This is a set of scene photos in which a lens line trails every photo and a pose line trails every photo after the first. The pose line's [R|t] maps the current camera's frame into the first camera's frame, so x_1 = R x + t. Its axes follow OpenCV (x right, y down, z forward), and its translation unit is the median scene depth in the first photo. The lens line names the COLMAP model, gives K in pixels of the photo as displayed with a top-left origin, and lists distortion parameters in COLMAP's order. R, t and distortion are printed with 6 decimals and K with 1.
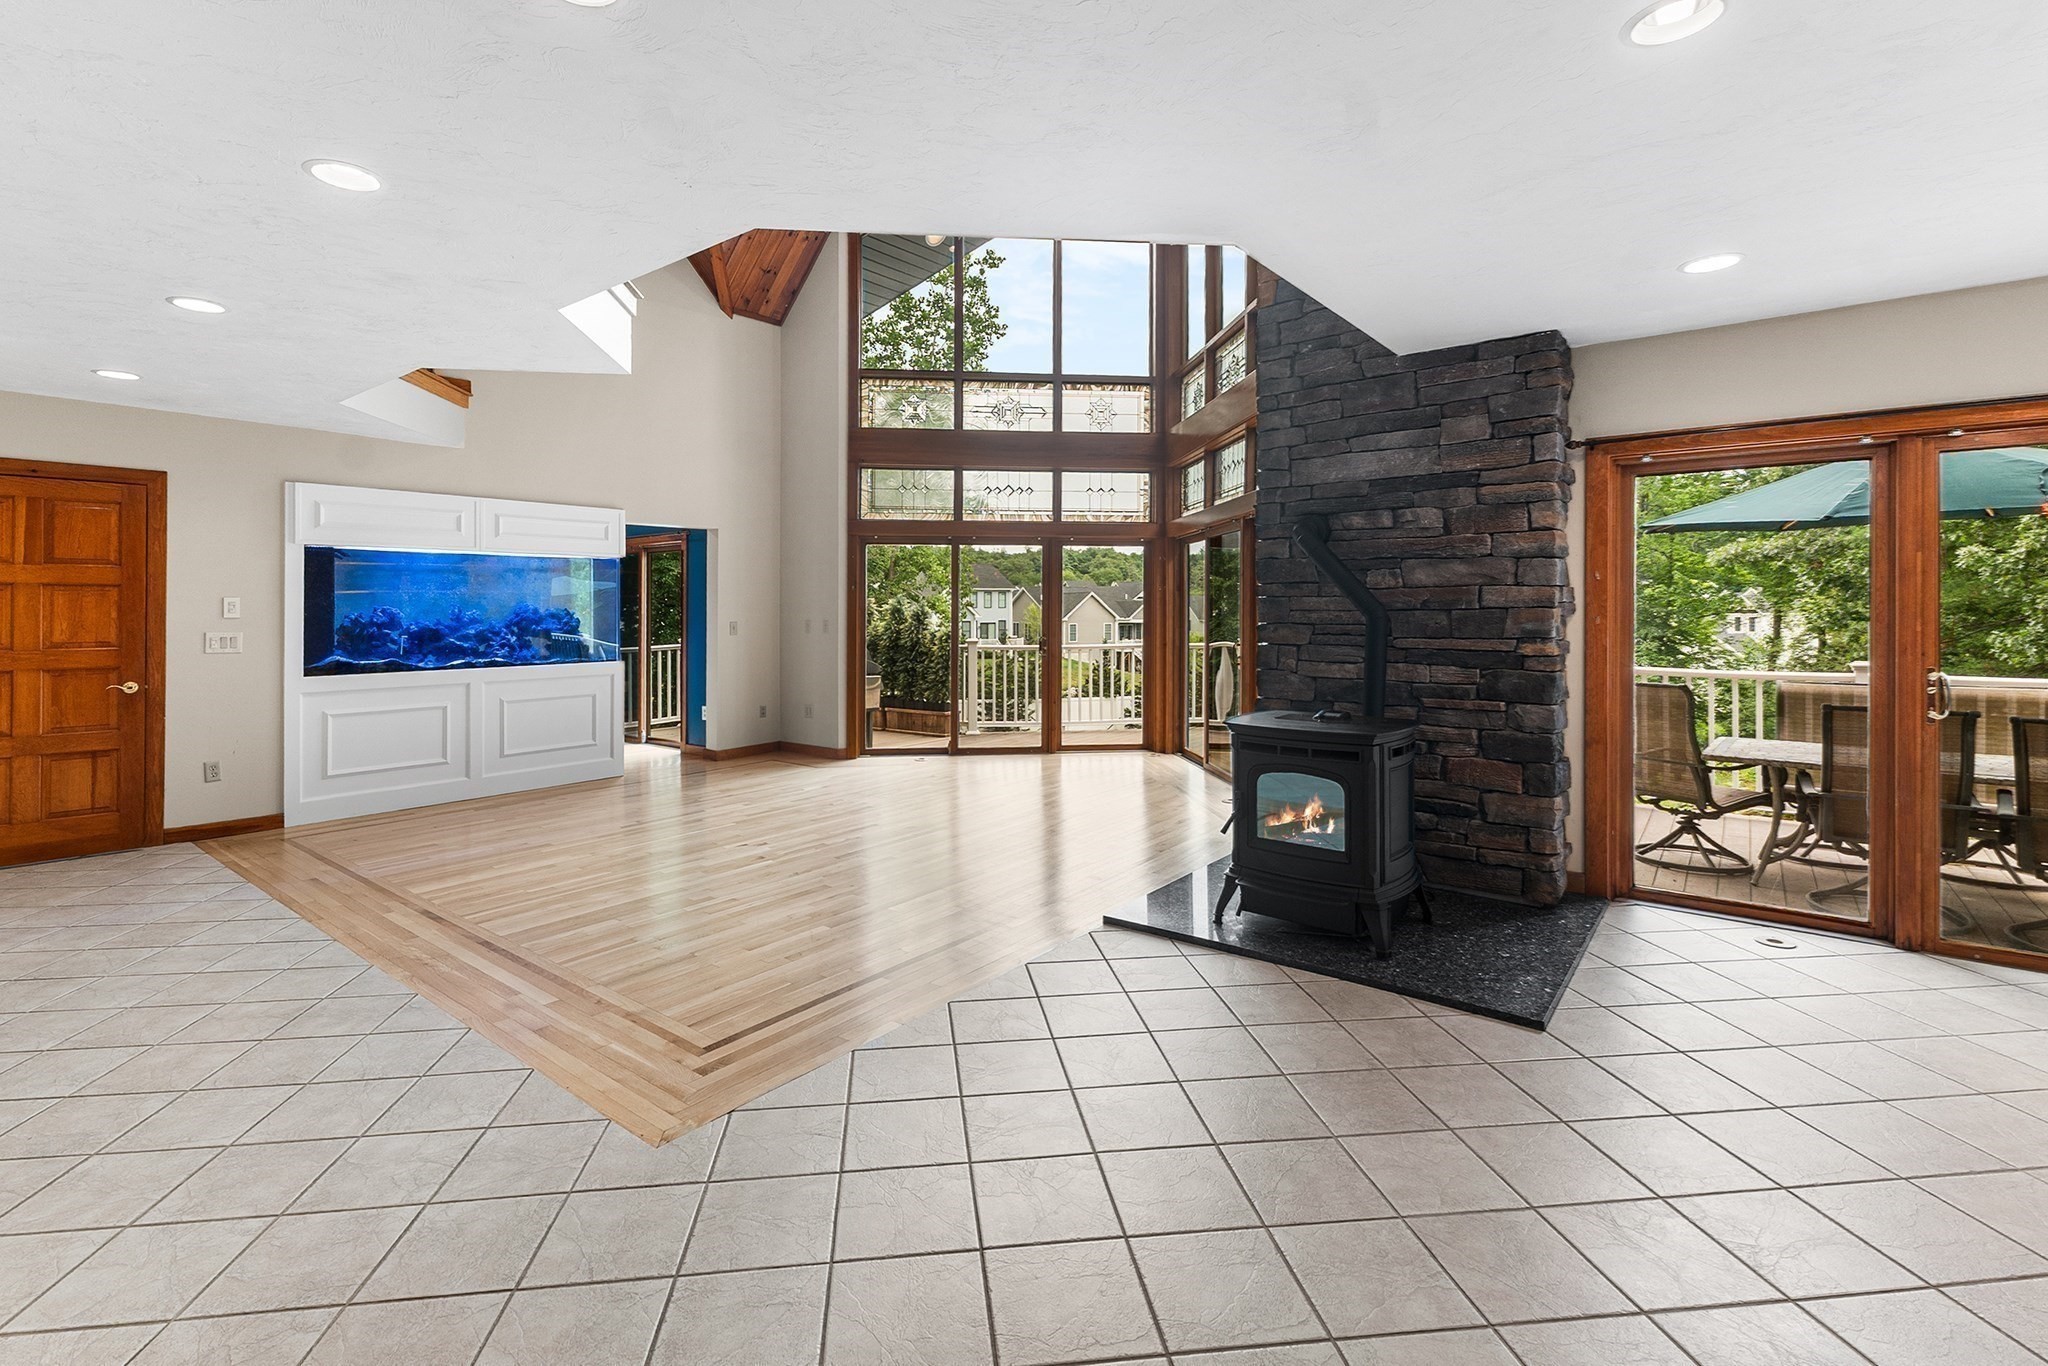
lens RADIAL K [[929.2, 0, 1001.1], [0, 929.2, 604.6], [0, 0, 1]] dist [0.001485, 0.000360]
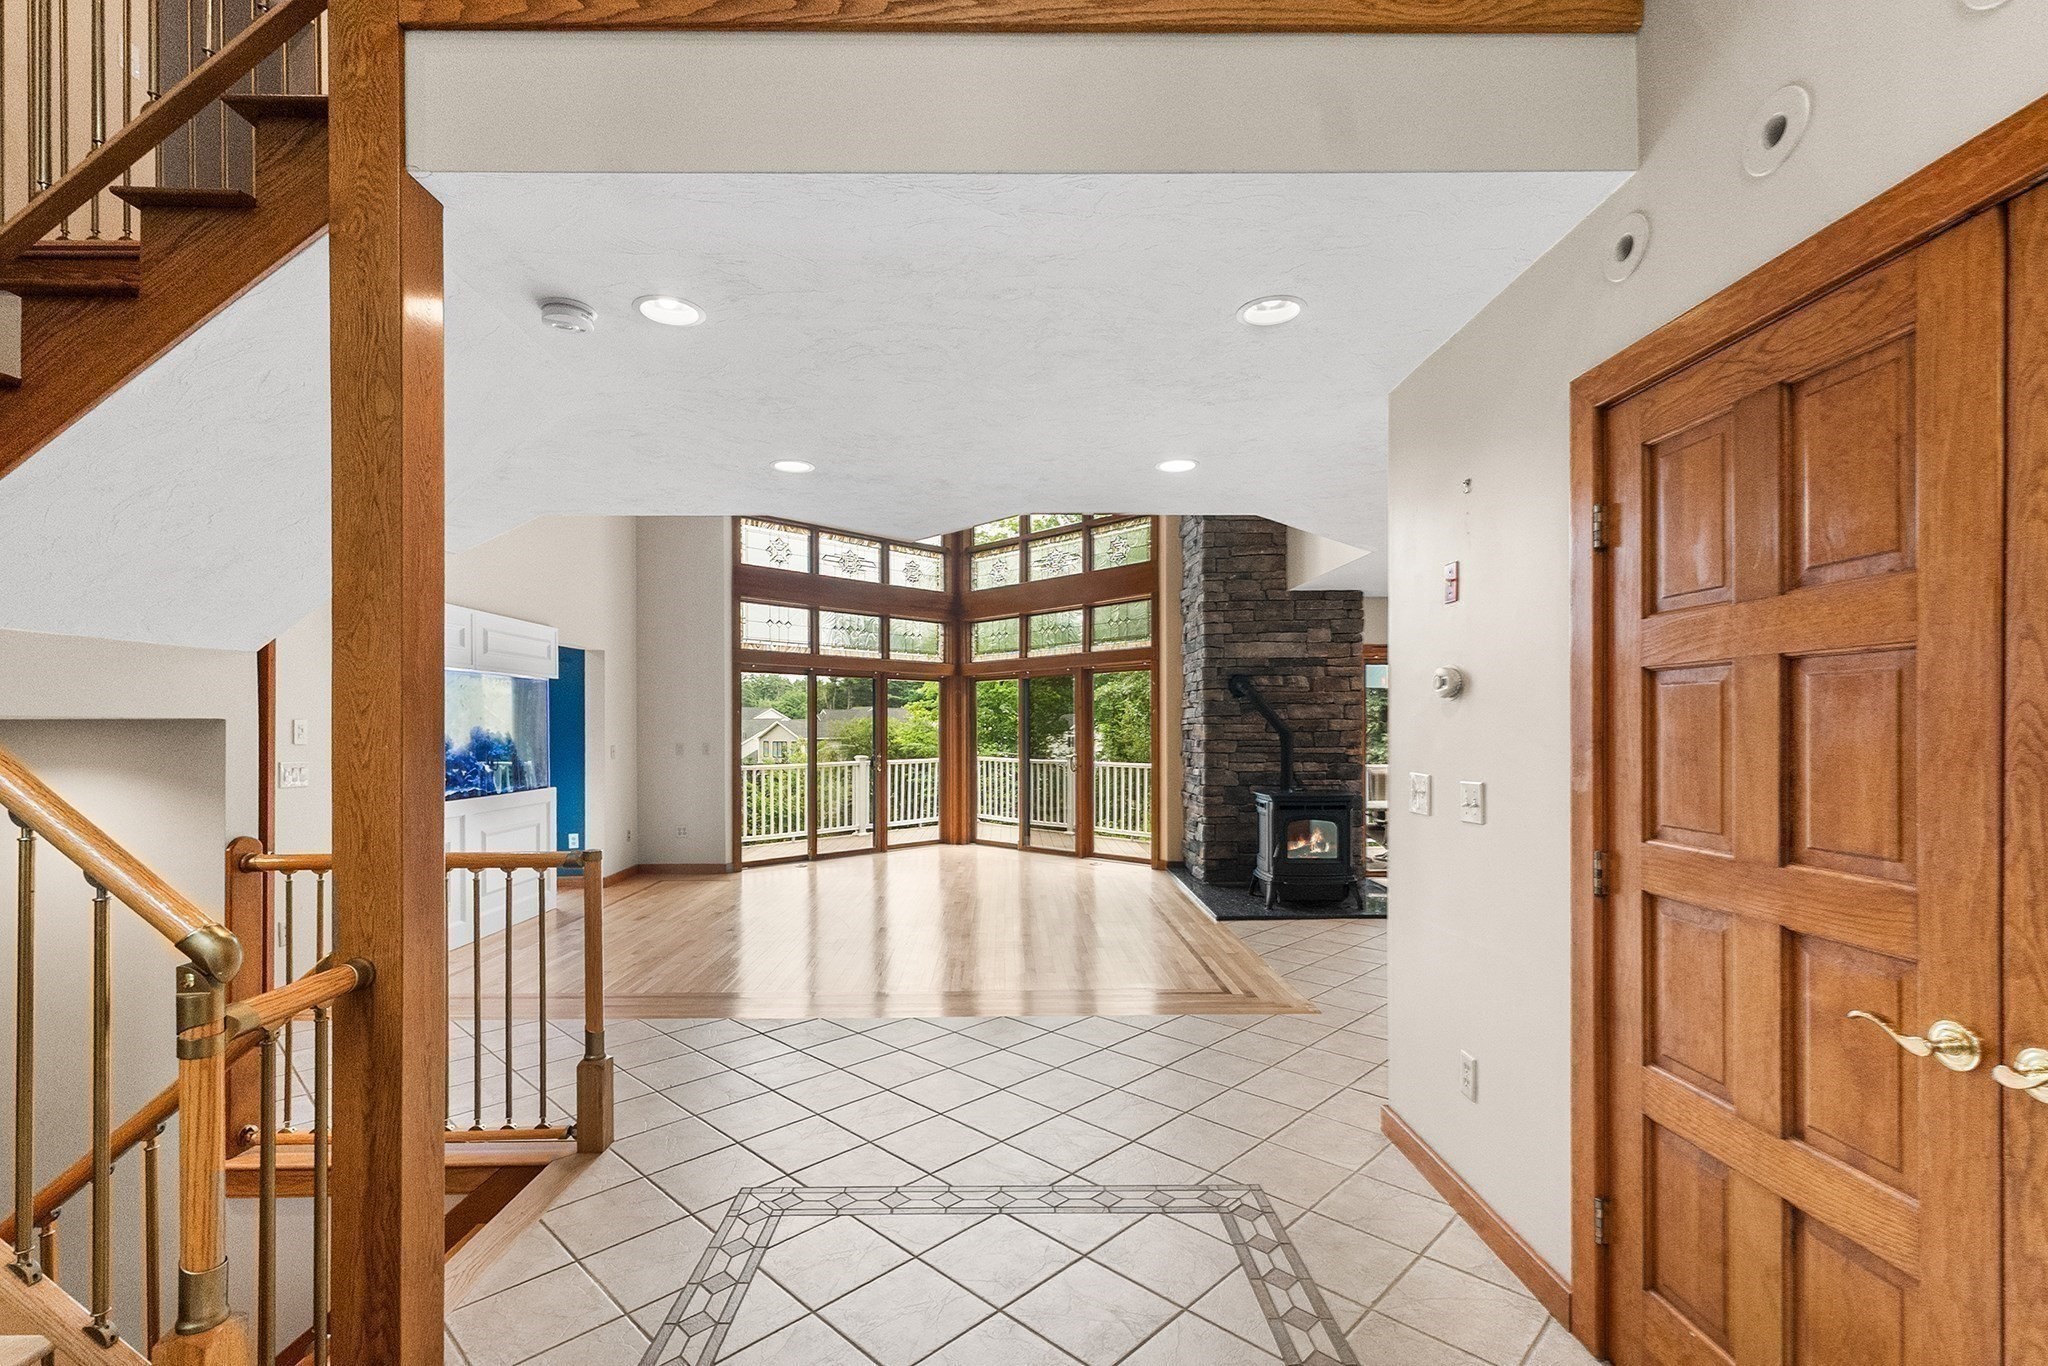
lens RADIAL K [[882.0, 0, 1028.4], [0, 882.0, 714.8], [0, 0, 1]] dist [0.000508, 0.000176]
pose [[0.772045, 0.010236, 0.635486, -0.776361], [-0.001776, 0.999901, -0.013948, -0.002126], [-0.635566, 0.009640, 0.771986, 0.002605]]
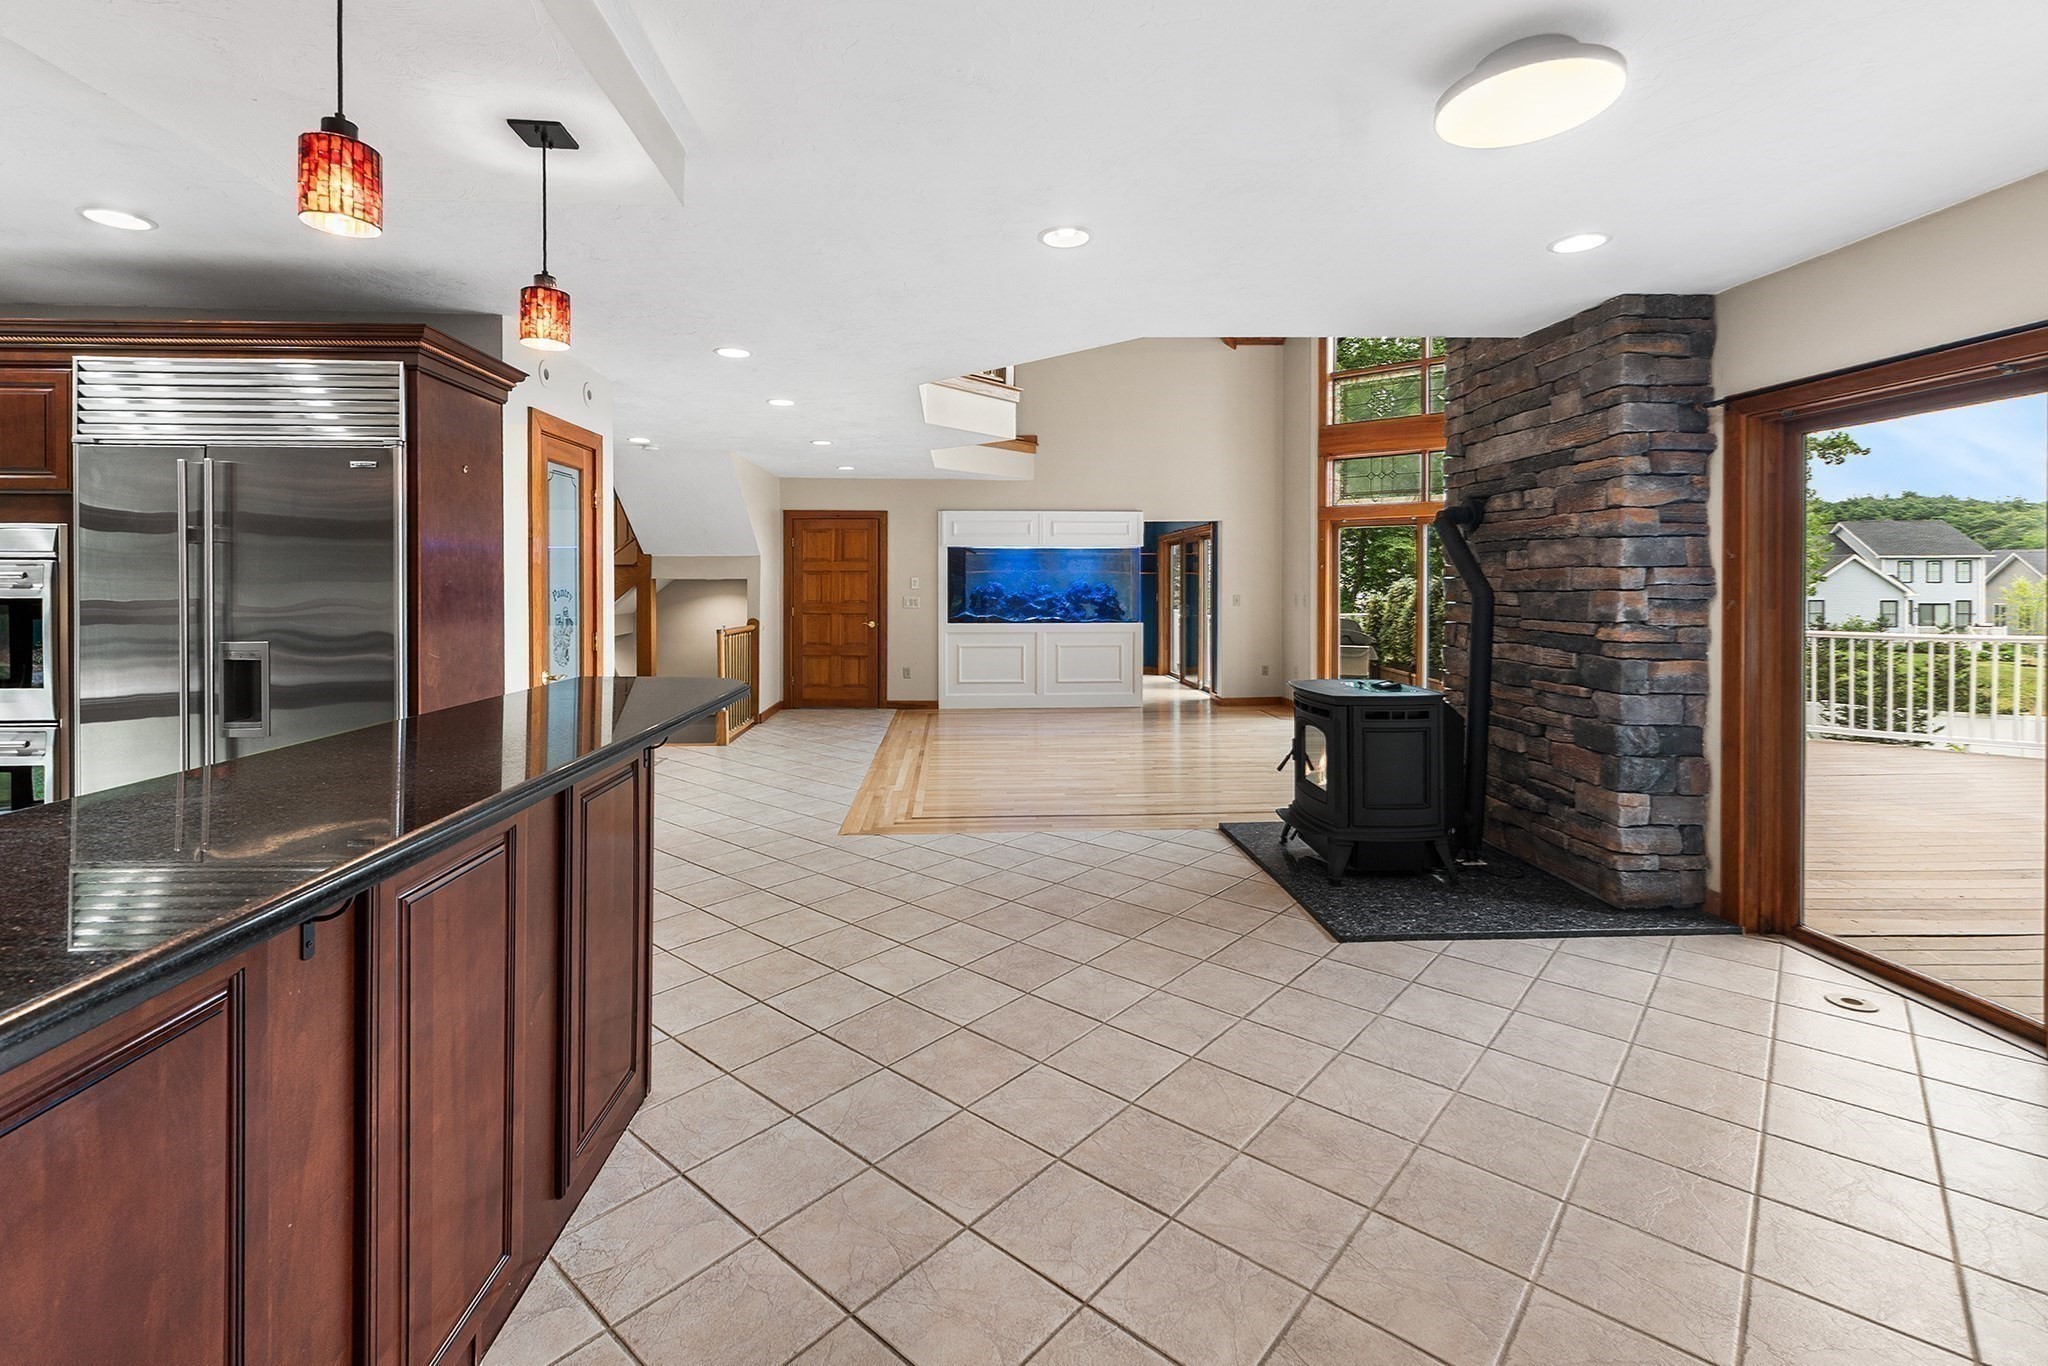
lens RADIAL K [[914.3, 0, 1011.8], [0, 914.3, 579.4], [0, 0, 1]] dist [0.002523, 0.000423]
pose [[0.673910, 0.001111, -0.738813, 0.586797], [-0.000040, 0.999999, 0.001467, -0.006173], [0.738814, -0.000959, 0.673909, -0.053932]]
